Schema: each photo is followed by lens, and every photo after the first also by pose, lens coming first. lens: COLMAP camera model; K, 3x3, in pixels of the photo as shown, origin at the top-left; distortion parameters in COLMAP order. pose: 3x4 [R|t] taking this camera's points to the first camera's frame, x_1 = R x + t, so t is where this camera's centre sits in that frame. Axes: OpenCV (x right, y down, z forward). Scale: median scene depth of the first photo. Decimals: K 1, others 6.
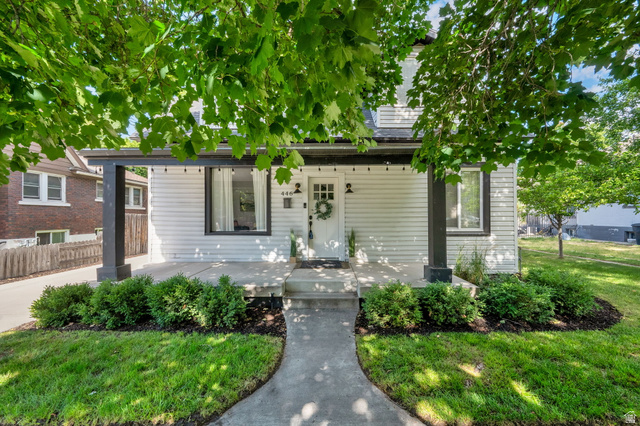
lens RADIAL K [[257.2, 0, 317.6], [0, 257.2, 214.3], [0, 0, 1]] dist [-0.003300, -0.000580]
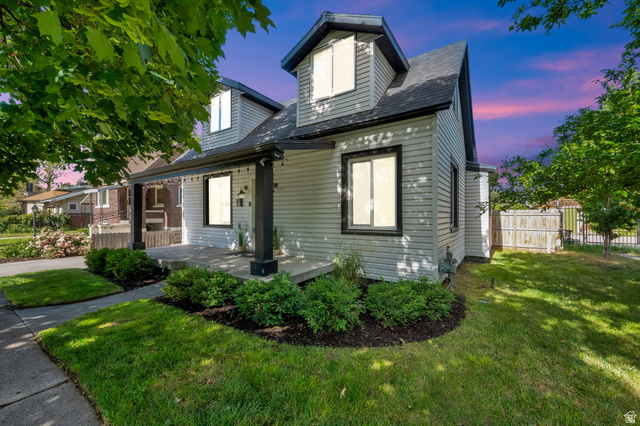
lens RADIAL K [[257.2, 0, 323.6], [0, 257.2, 211.9], [0, 0, 1]] dist [-0.003300, -0.000580]
pose [[0.842011, -0.005743, -0.539430, 0.889876], [0.002334, 0.999973, -0.007003, 0.011259], [0.539456, 0.004638, 0.842001, 0.187947]]
